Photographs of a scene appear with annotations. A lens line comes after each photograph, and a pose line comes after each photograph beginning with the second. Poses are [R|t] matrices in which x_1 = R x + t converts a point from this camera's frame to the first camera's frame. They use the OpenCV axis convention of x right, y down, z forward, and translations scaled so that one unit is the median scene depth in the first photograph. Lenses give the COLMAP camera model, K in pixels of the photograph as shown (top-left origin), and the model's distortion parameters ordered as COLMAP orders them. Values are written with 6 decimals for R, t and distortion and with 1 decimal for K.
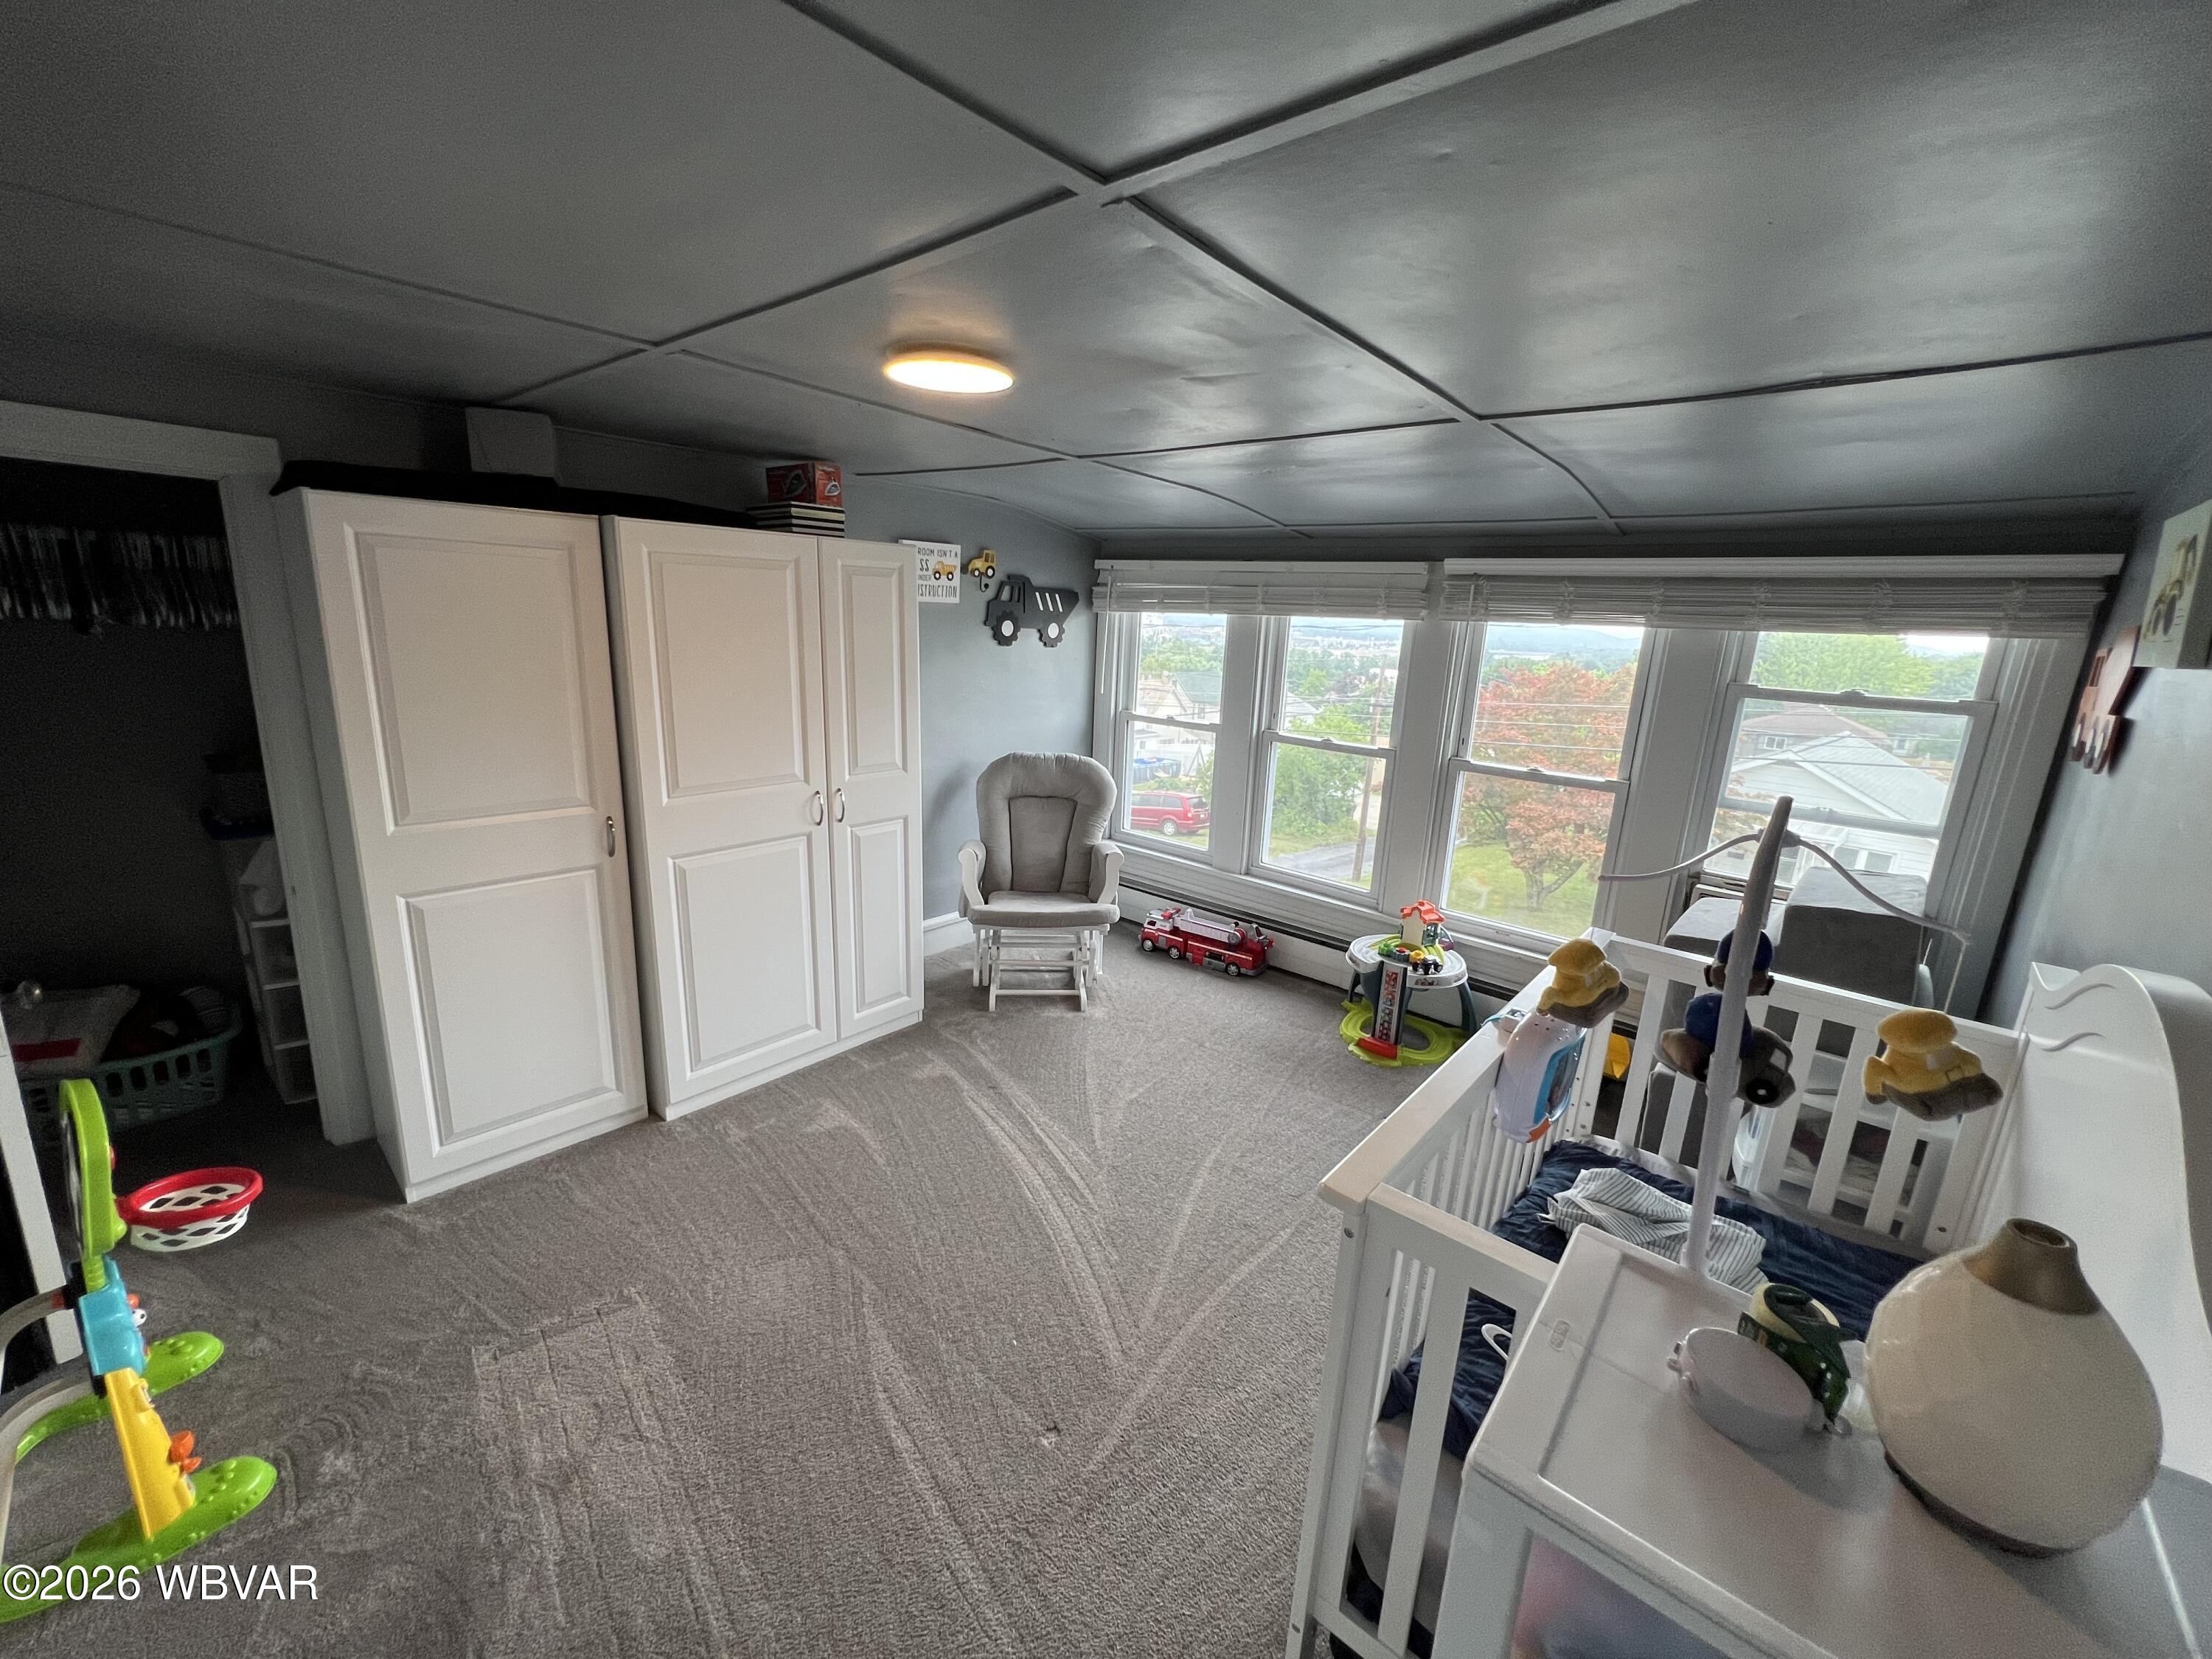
lens RADIAL K [[890.2, 0, 1111.0], [0, 890.2, 829.7], [0, 0, 1]] dist [-0.004020, -0.000318]
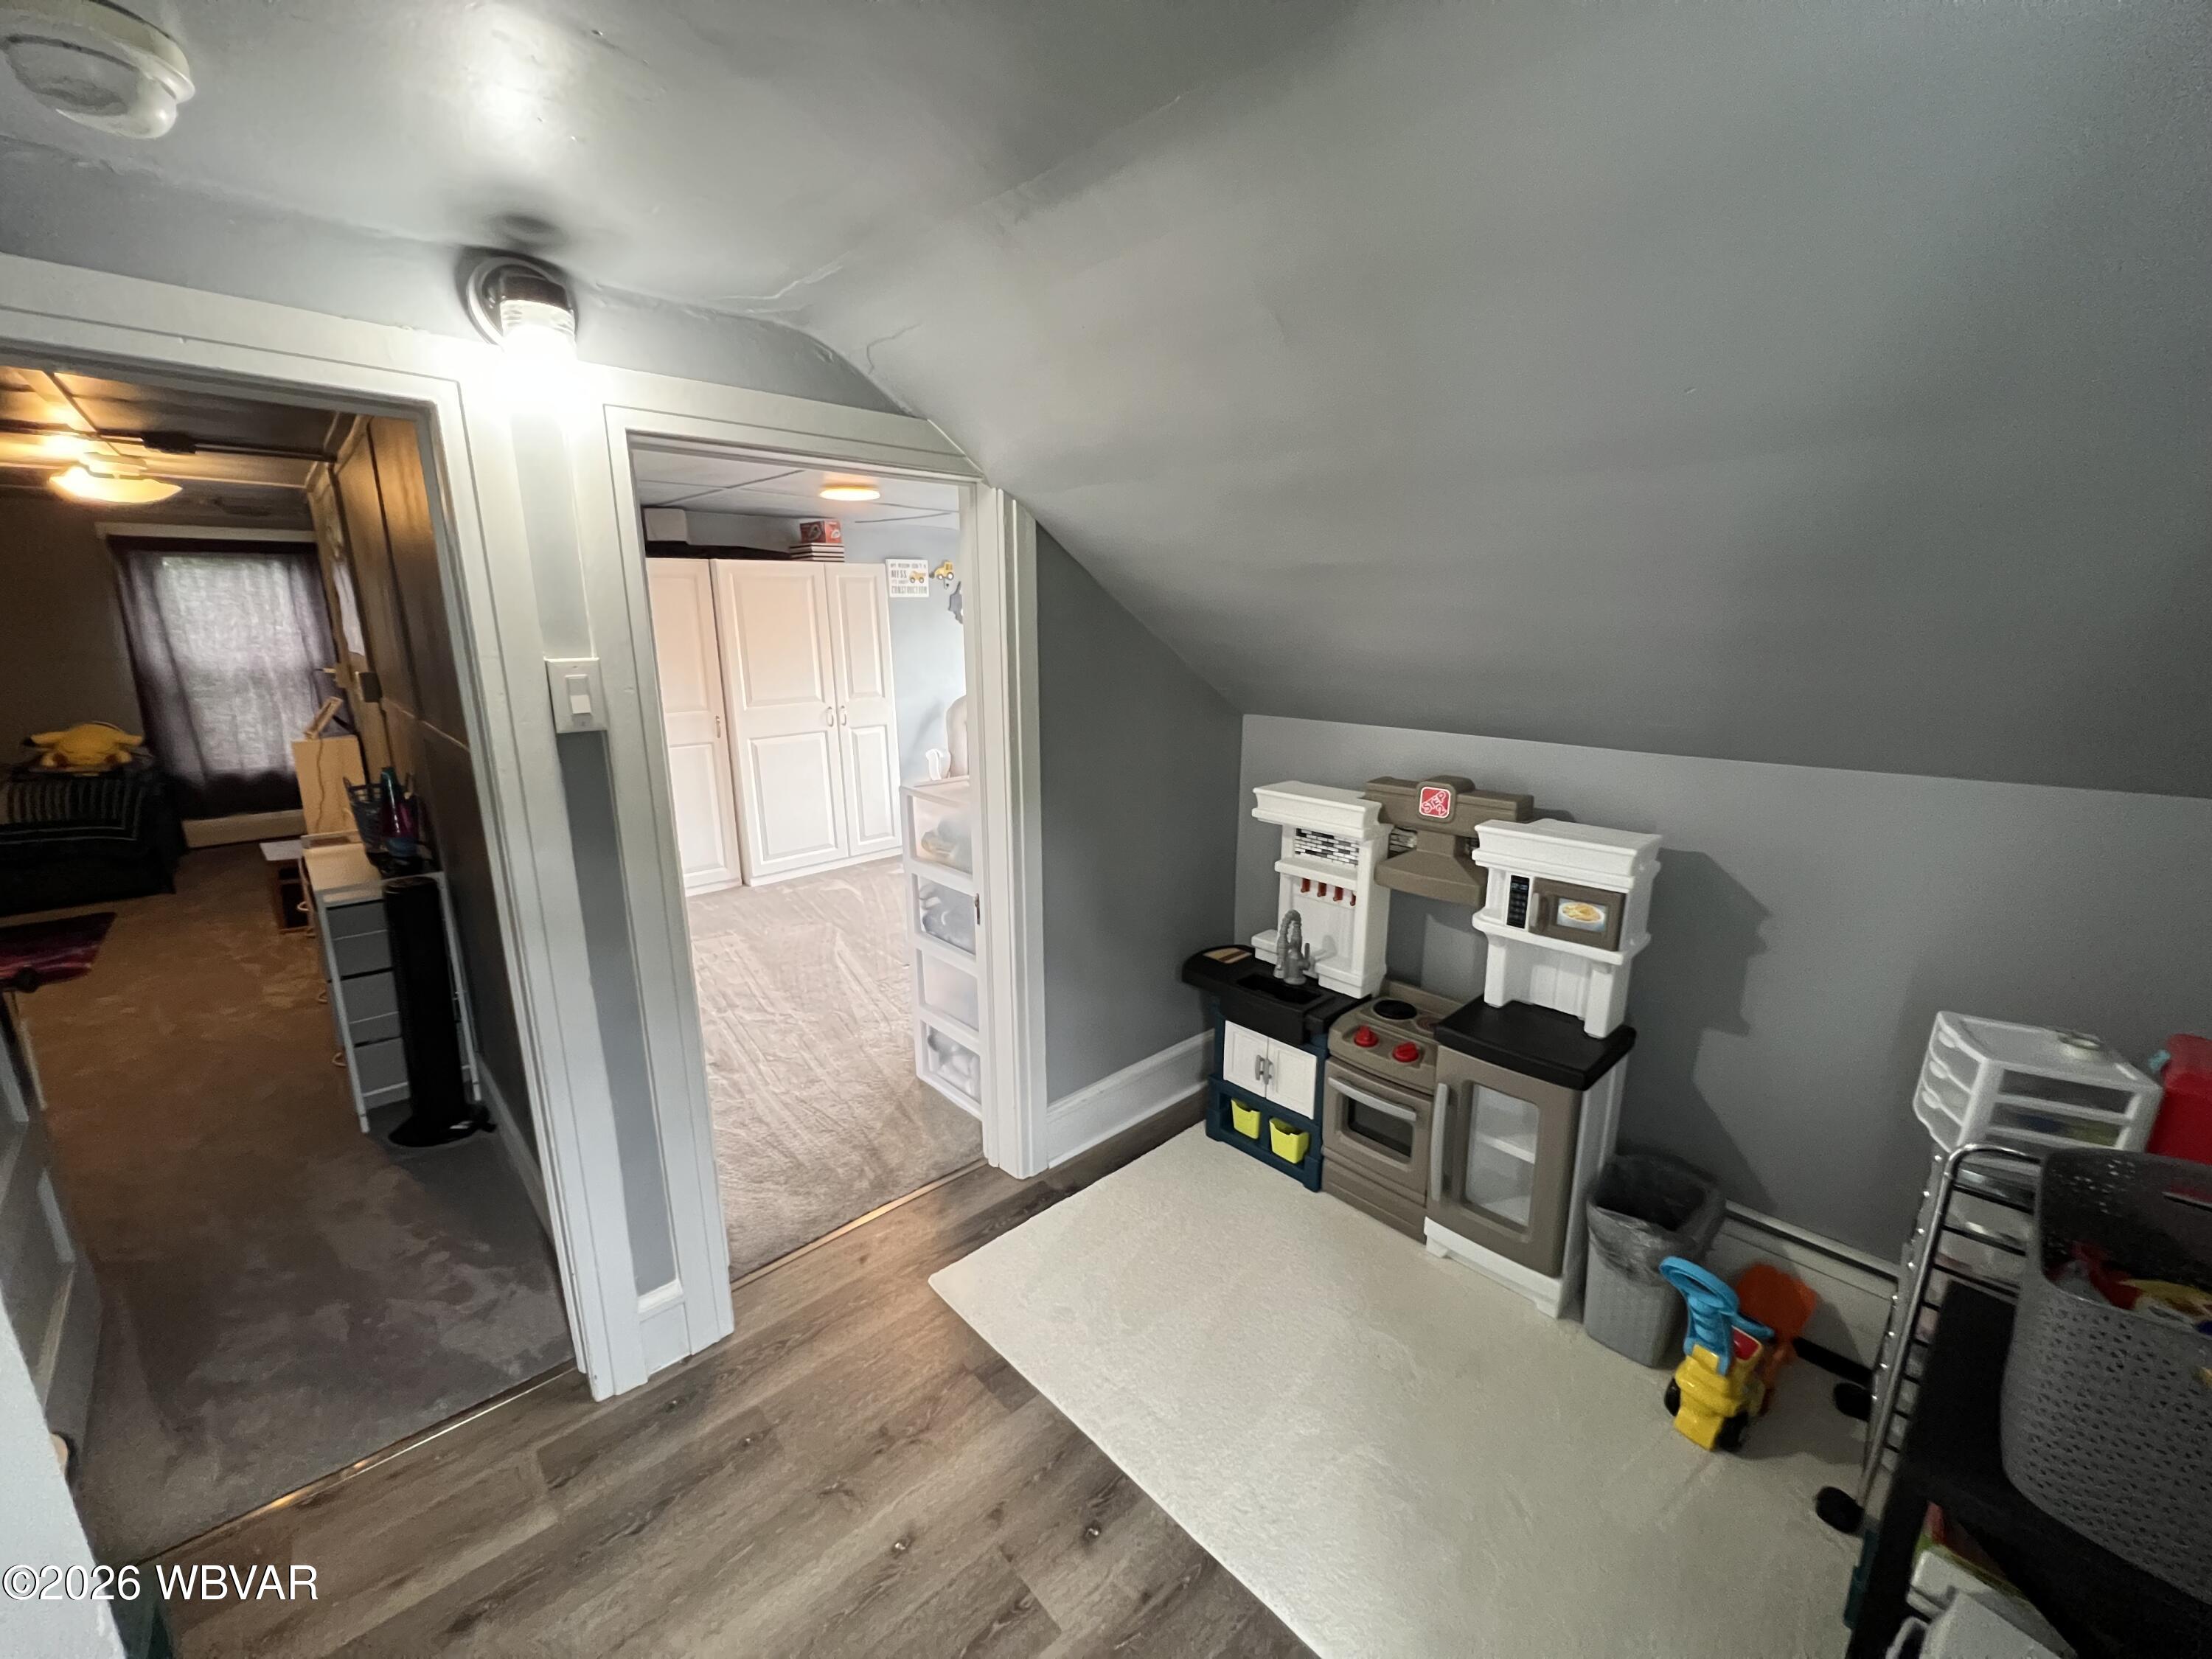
lens RADIAL K [[890.2, 0, 1103.7], [0, 890.2, 827.7], [0, 0, 1]] dist [-0.004020, -0.000318]
pose [[0.992918, -0.019445, -0.117198, 0.357460], [0.019666, 0.999806, 0.000729, 0.179526], [0.117161, -0.003029, 0.993108, -0.598347]]
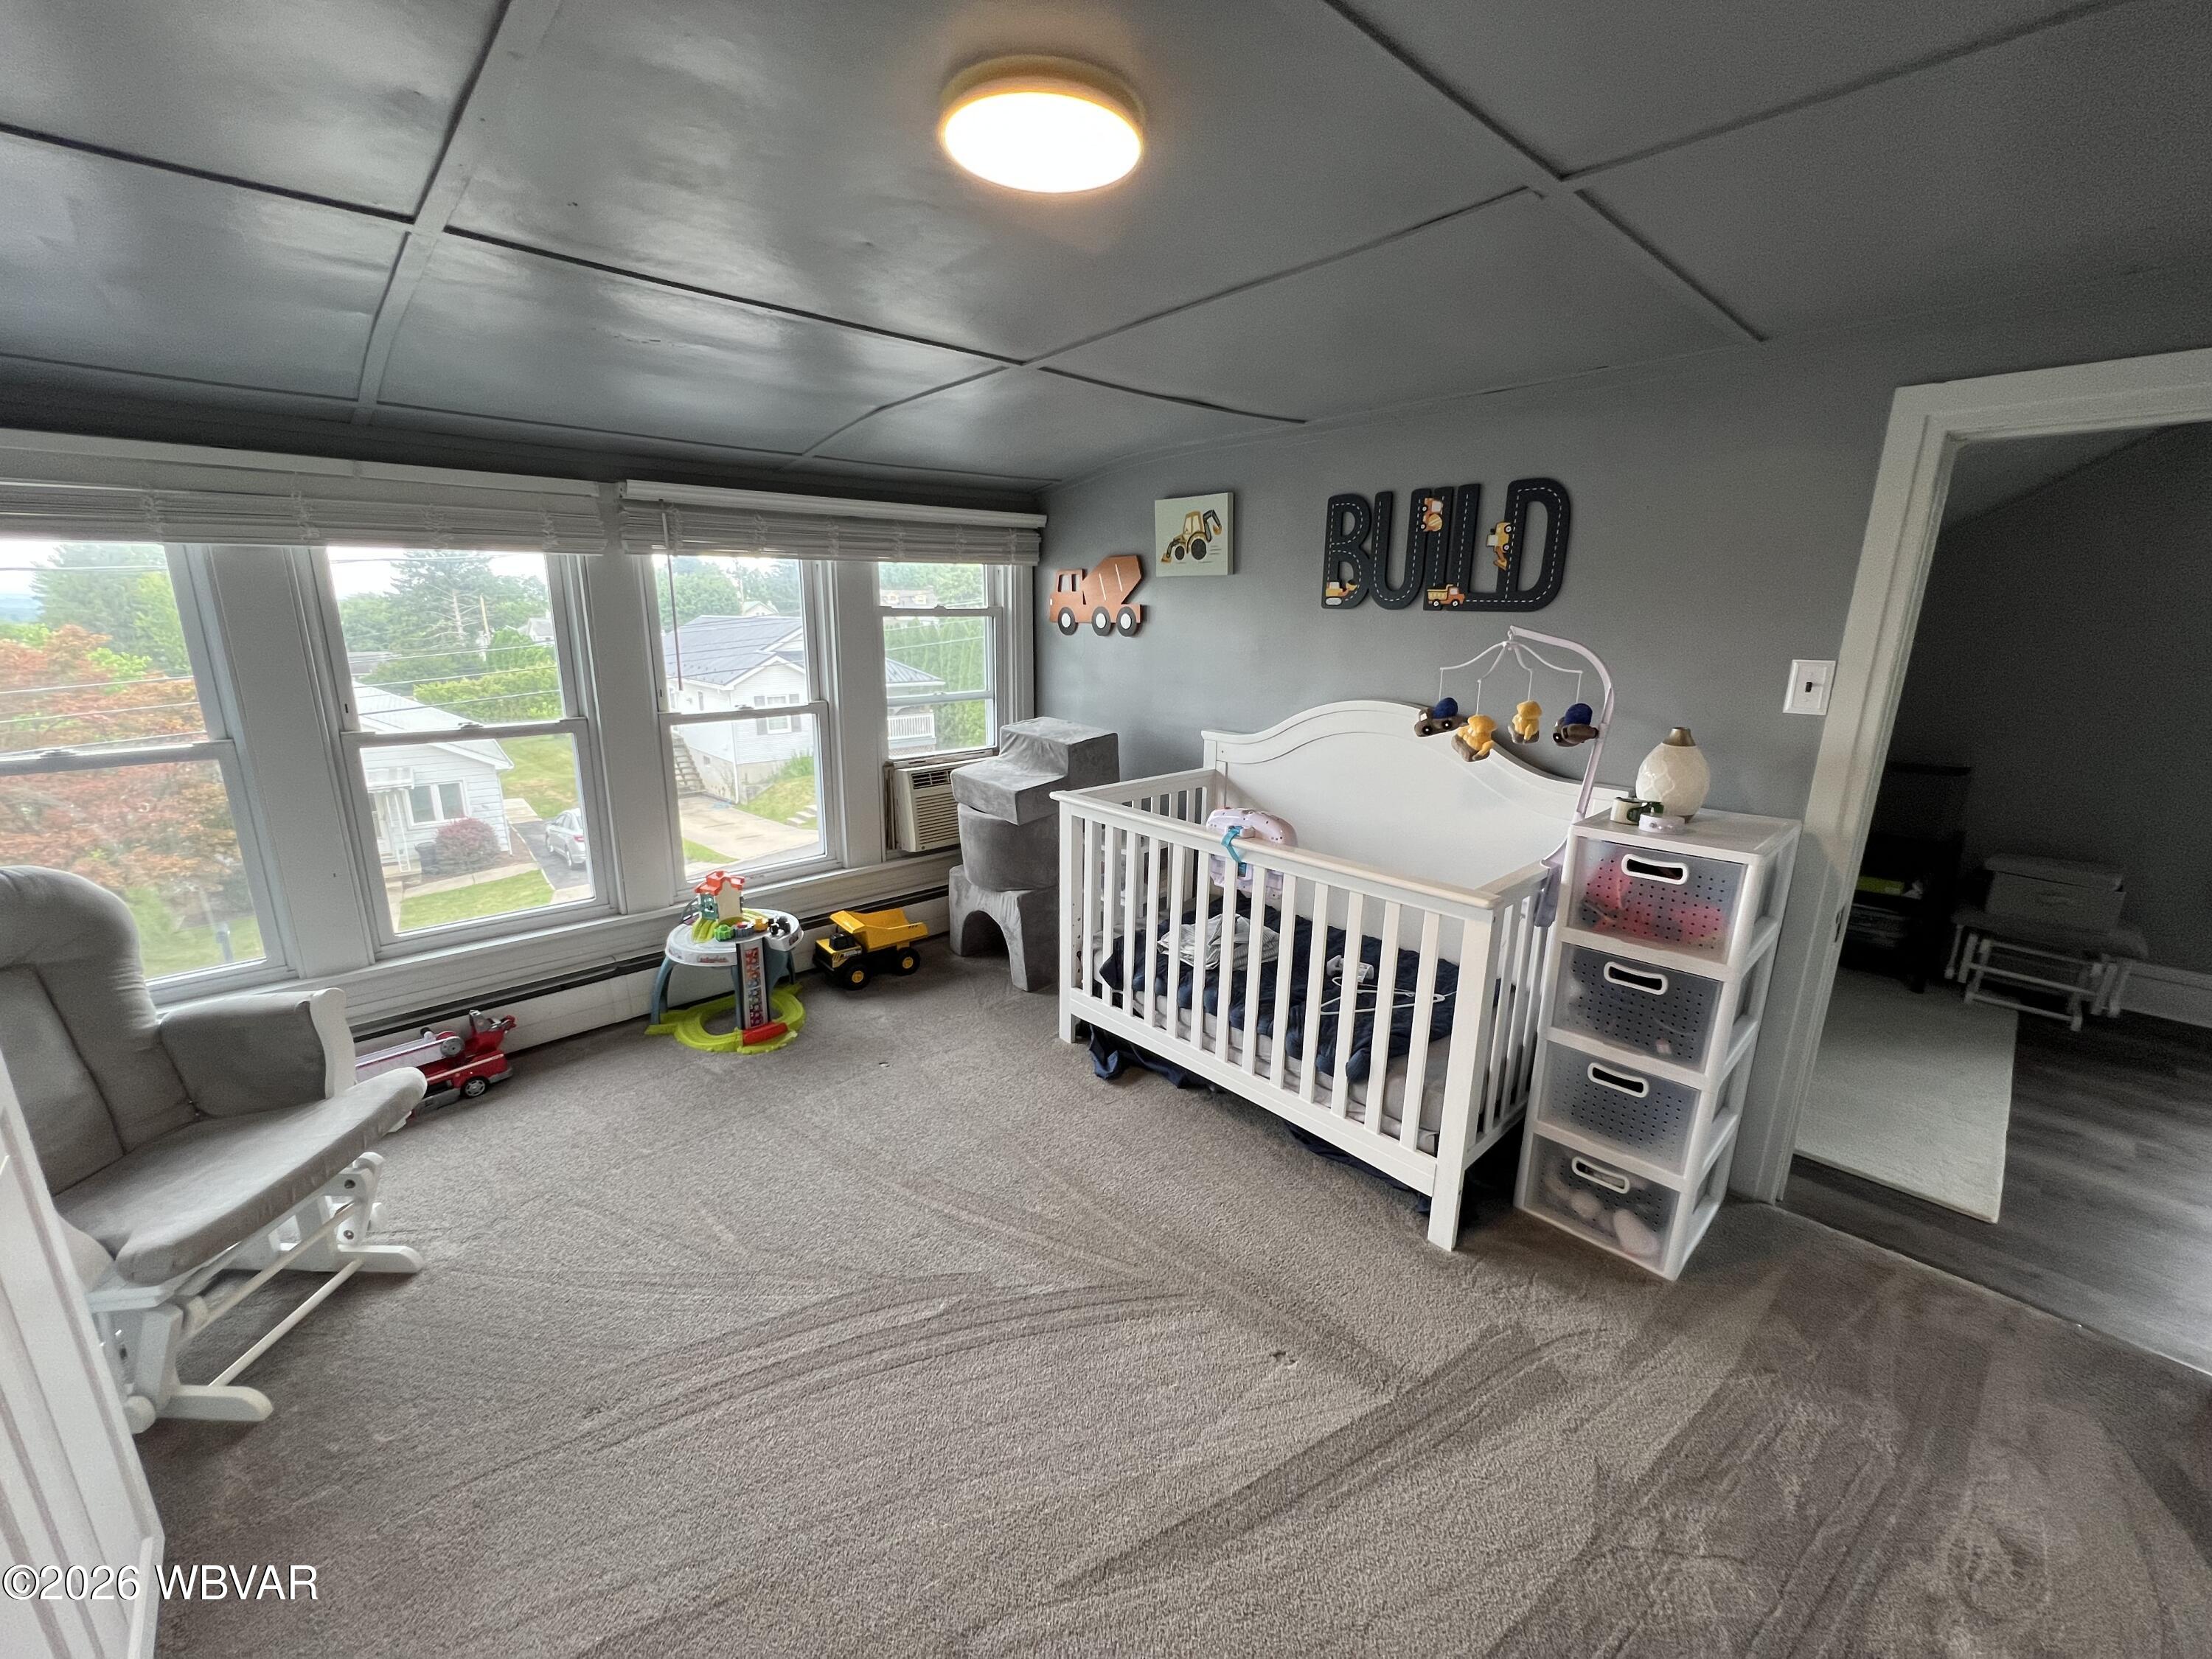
lens RADIAL K [[890.2, 0, 1109.6], [0, 890.2, 827.2], [0, 0, 1]] dist [-0.004020, -0.000318]
pose [[0.102861, -0.302533, 0.947572, -0.472339], [0.213960, 0.937055, 0.275950, -0.131859], [-0.971412, 0.174359, 0.161116, 0.481471]]
